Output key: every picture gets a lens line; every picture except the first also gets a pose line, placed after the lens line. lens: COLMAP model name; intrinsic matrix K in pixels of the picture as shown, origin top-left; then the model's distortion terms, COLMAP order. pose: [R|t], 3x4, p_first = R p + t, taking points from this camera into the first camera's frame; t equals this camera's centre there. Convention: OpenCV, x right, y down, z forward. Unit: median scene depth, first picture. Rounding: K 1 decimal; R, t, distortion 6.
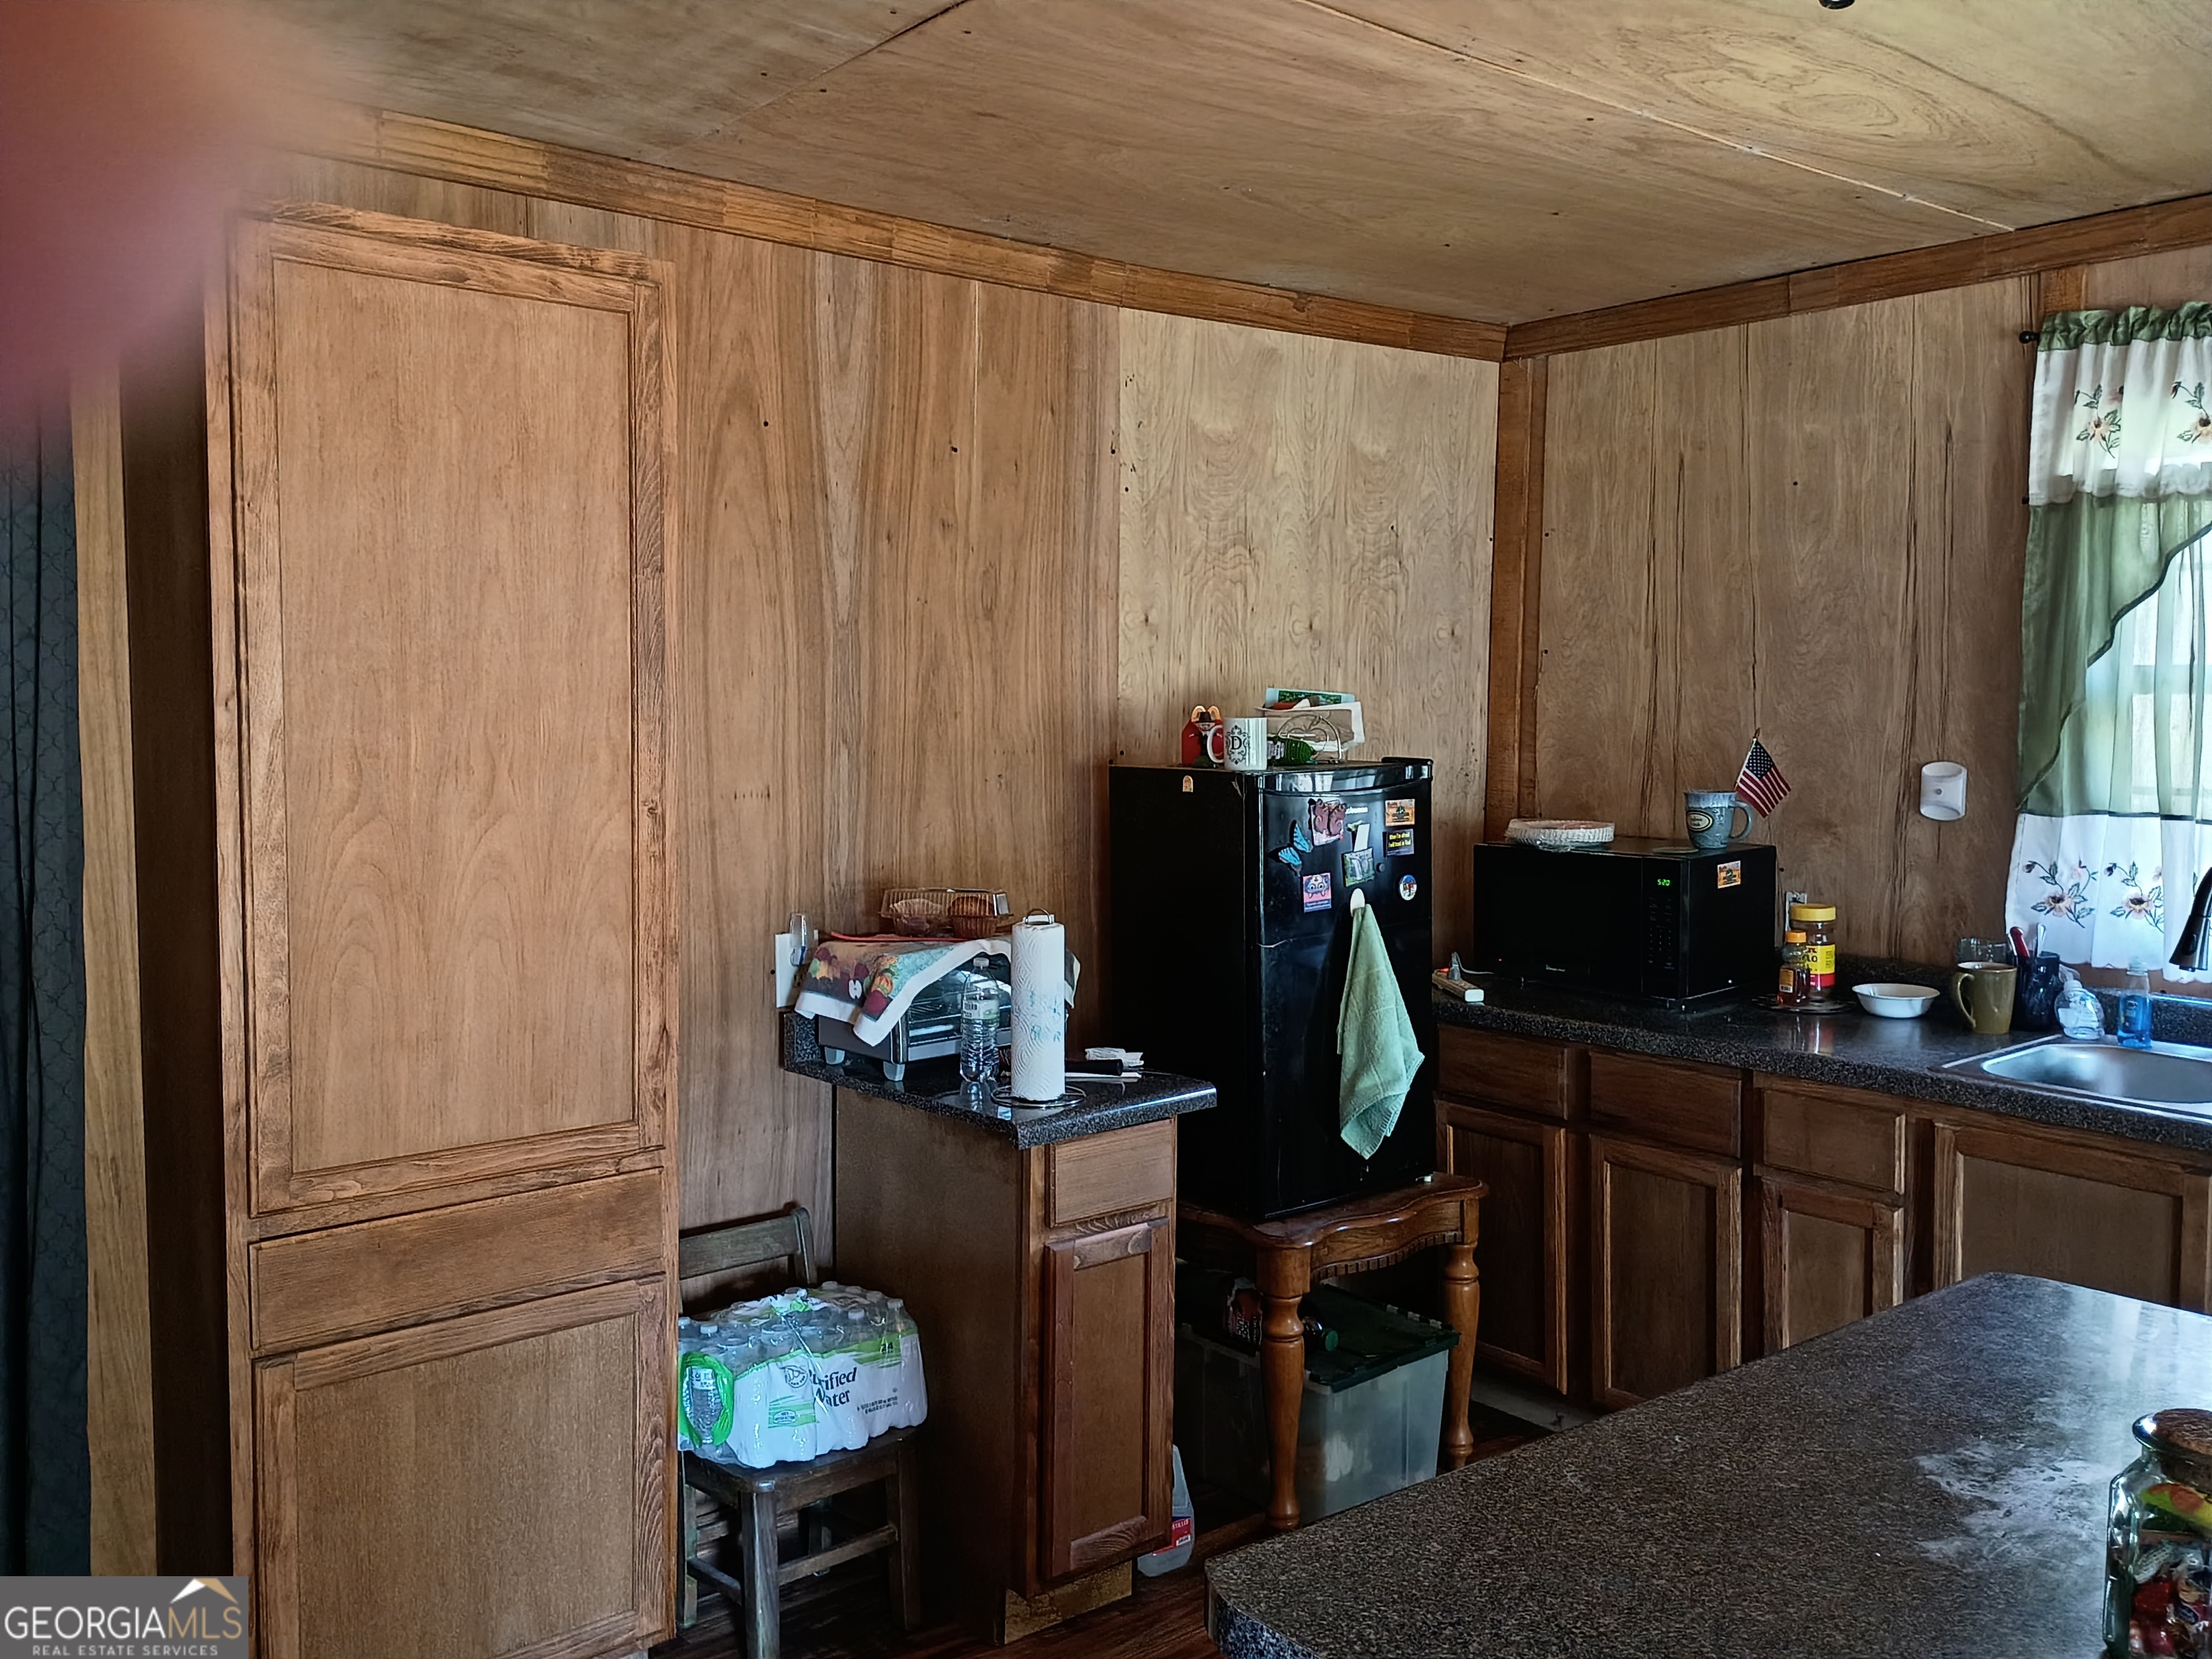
lens RADIAL K [[1802.0, 0, 1115.6], [0, 1802.0, 819.5], [0, 0, 1]] dist [0.046537, -0.072312]
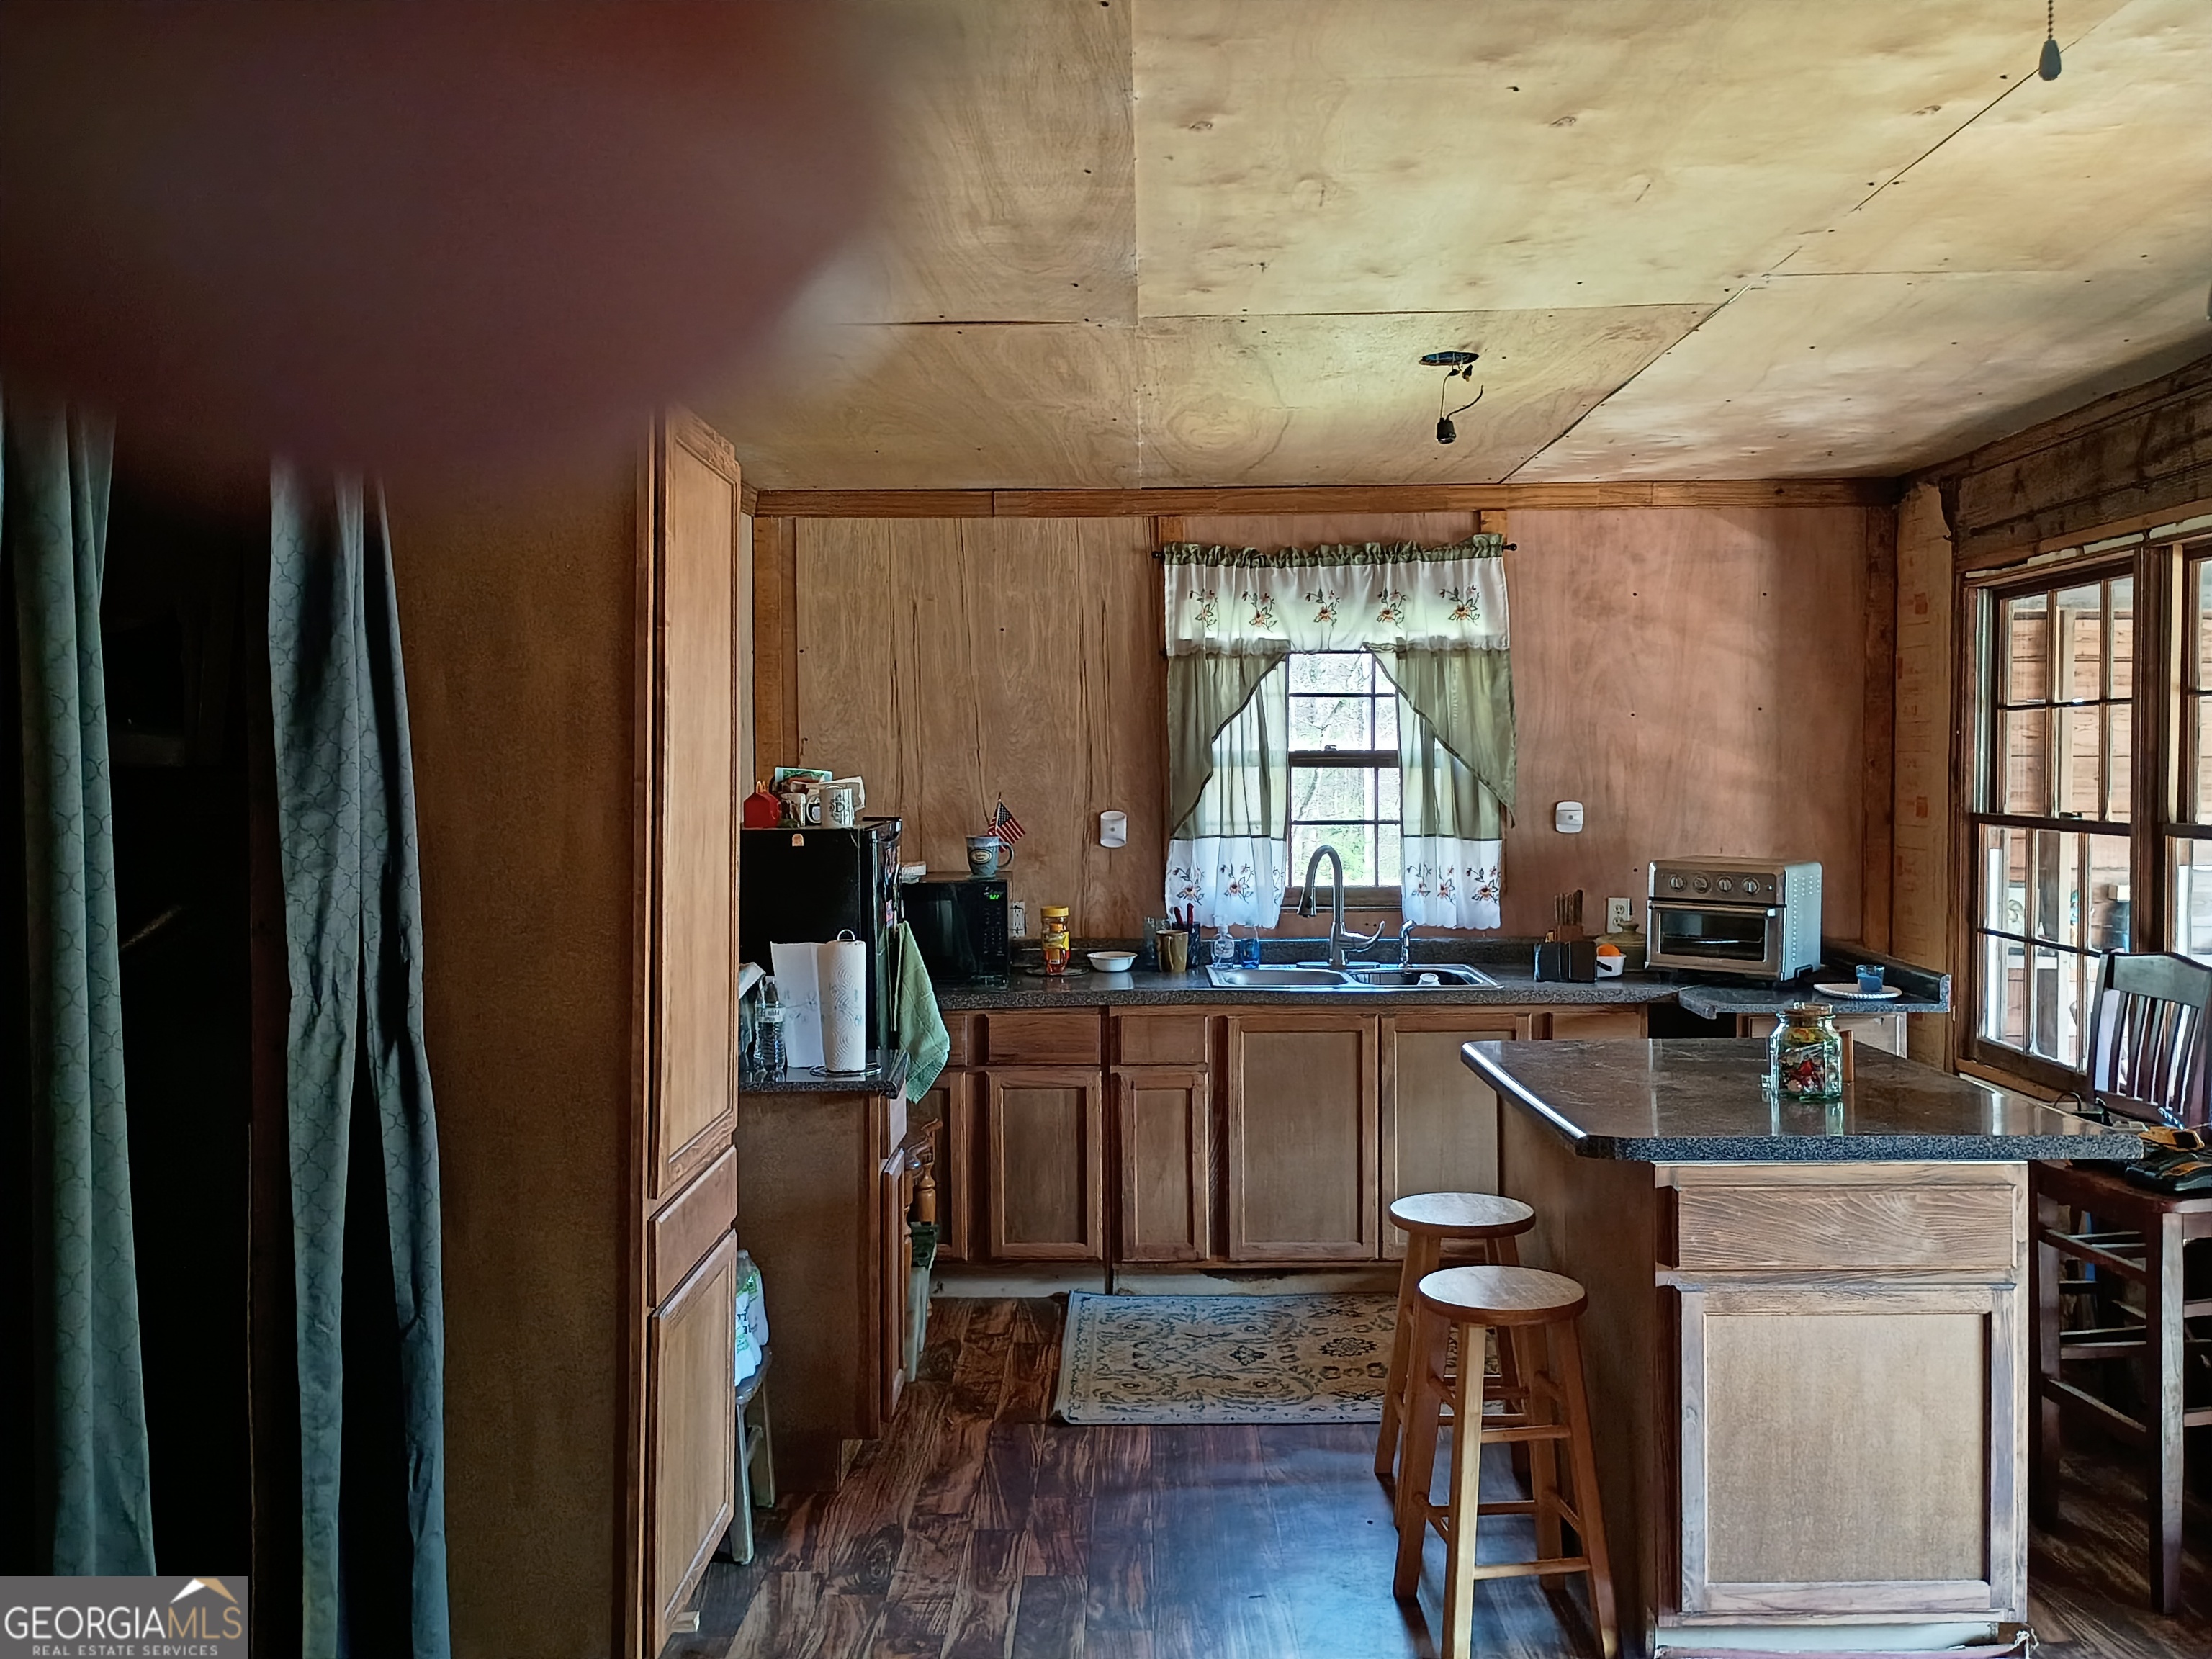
lens RADIAL K [[1802.0, 0, 1115.6], [0, 1802.0, 819.5], [0, 0, 1]] dist [0.046537, -0.072312]
pose [[0.651029, -0.030318, 0.758447, -0.728596], [0.063138, 0.997902, -0.014306, -0.001394], [-0.756422, 0.057200, 0.651578, -0.034332]]
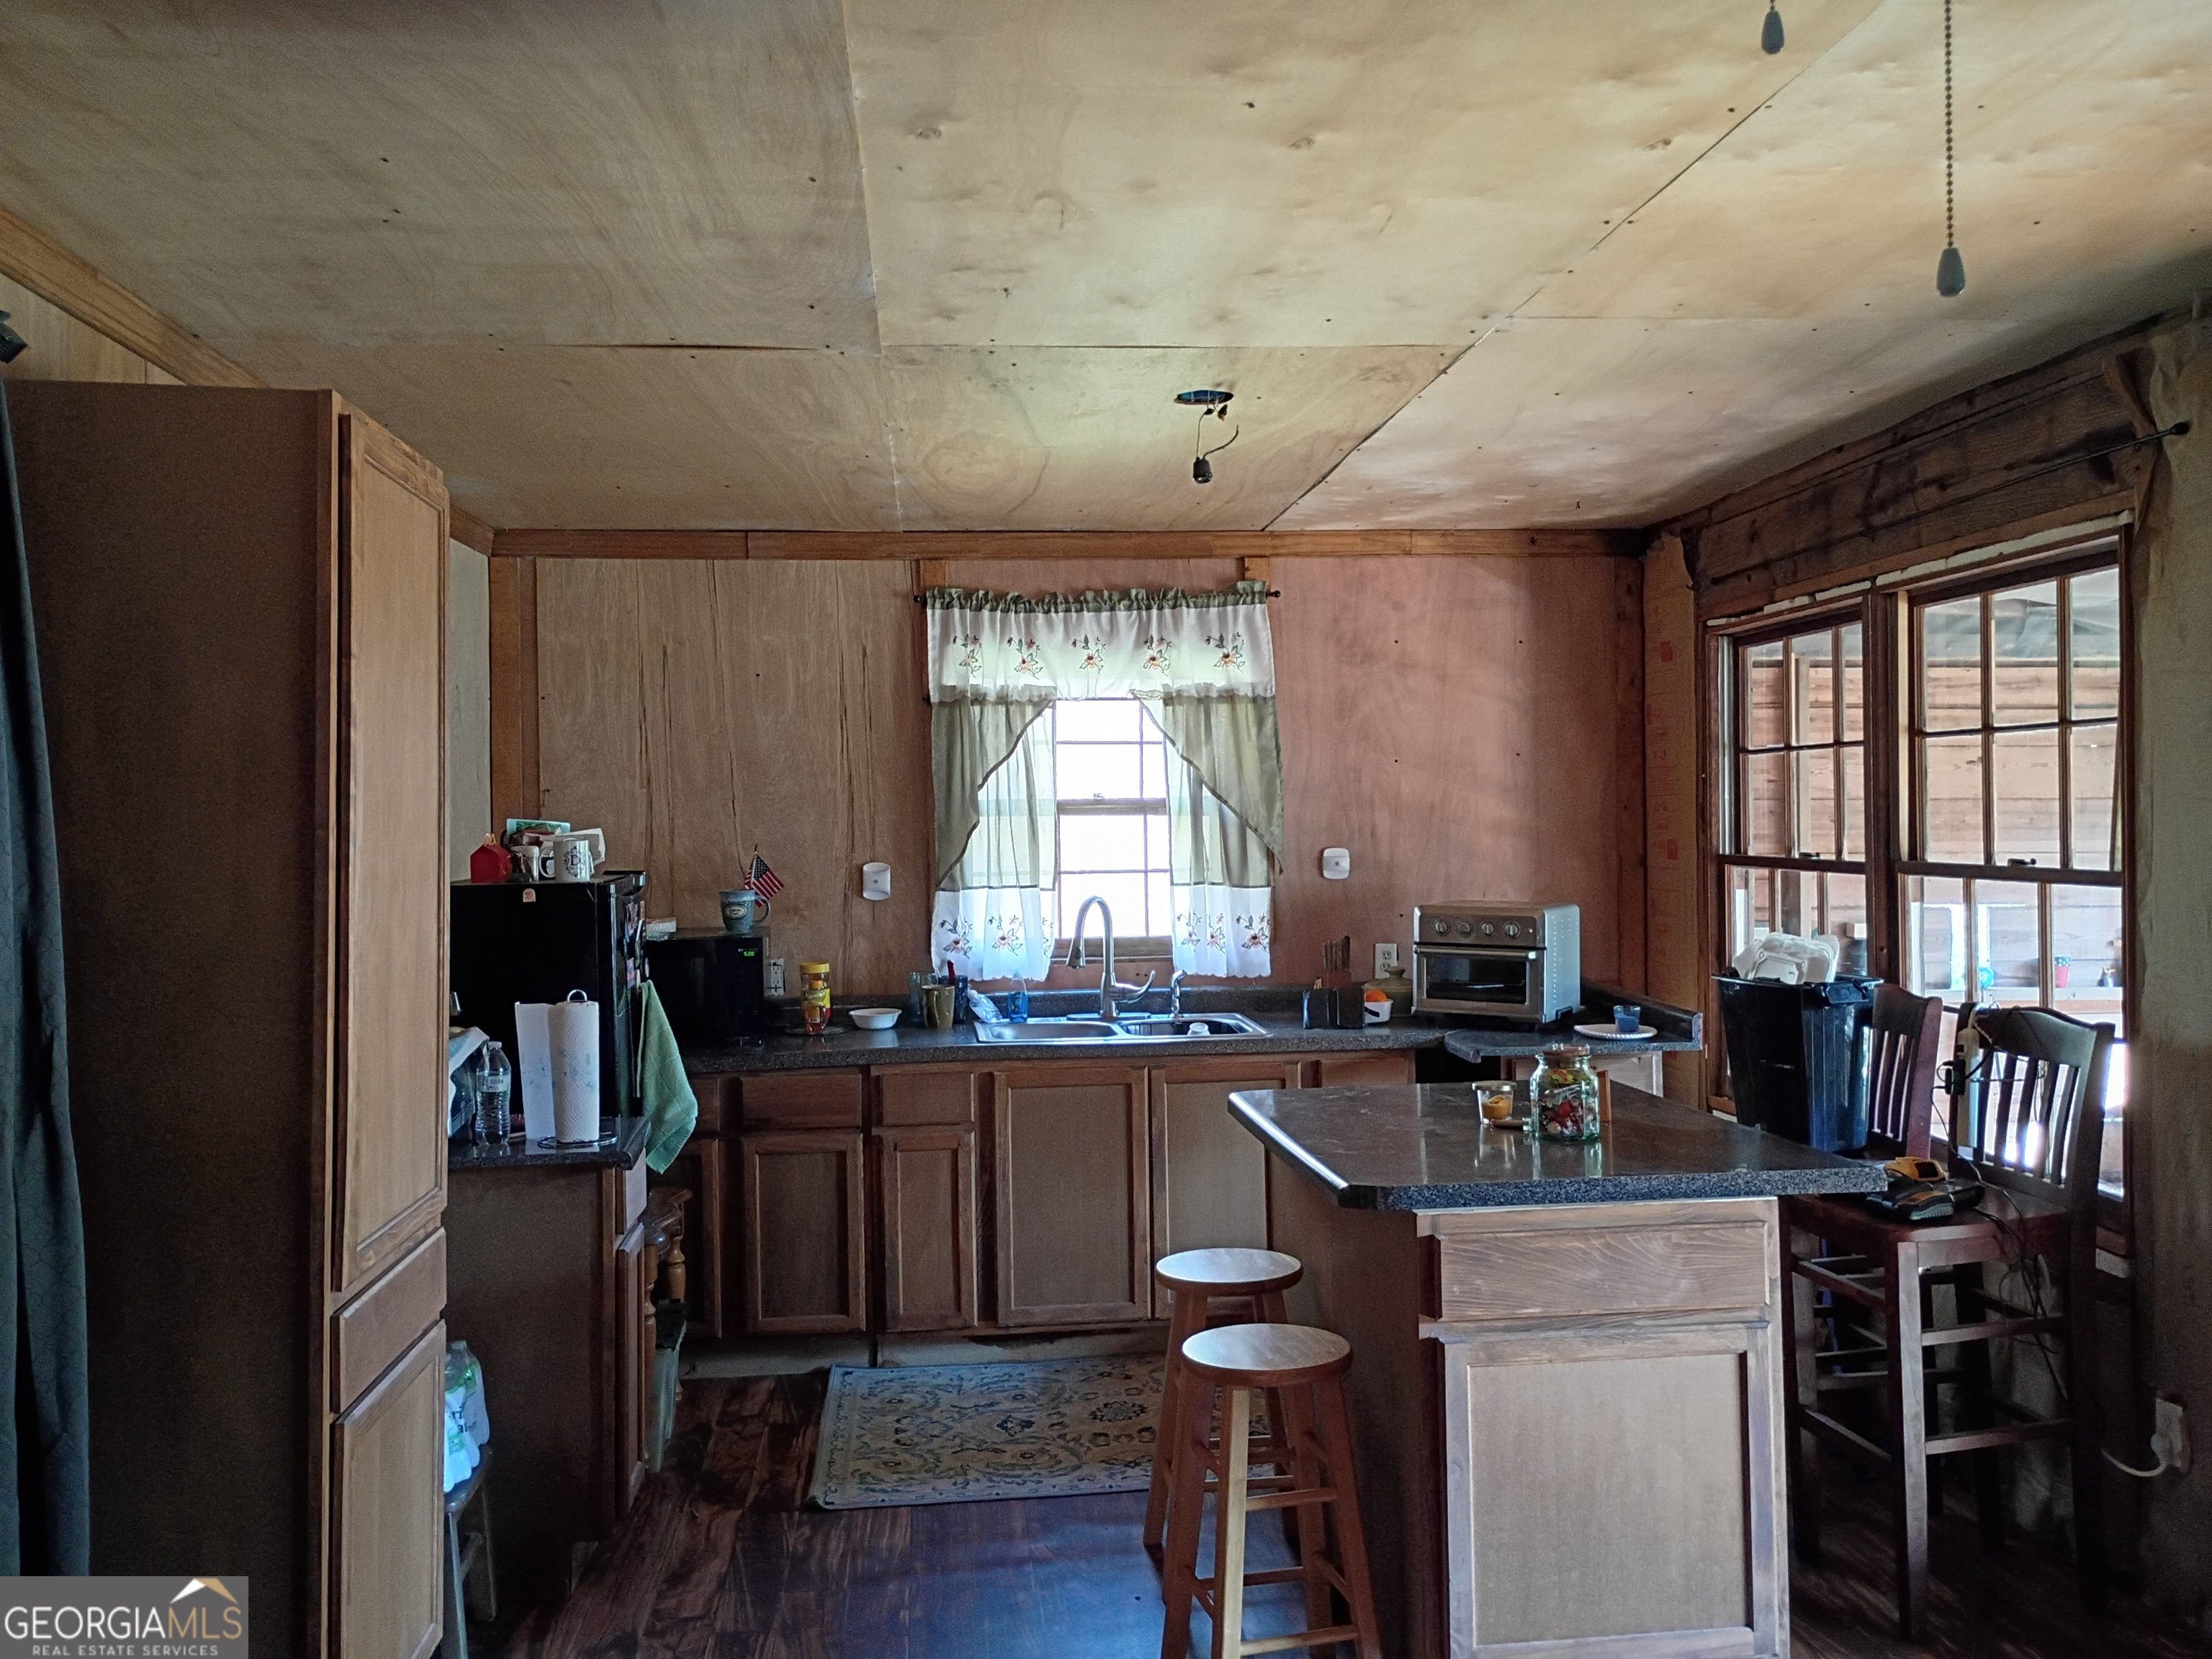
lens RADIAL K [[1802.0, 0, 1115.6], [0, 1802.0, 819.5], [0, 0, 1]] dist [0.046537, -0.072312]
pose [[0.556336, -0.012298, 0.830867, -0.690440], [0.076477, 0.996405, -0.036460, 0.003438], [-0.827431, 0.083826, 0.555276, -0.024989]]
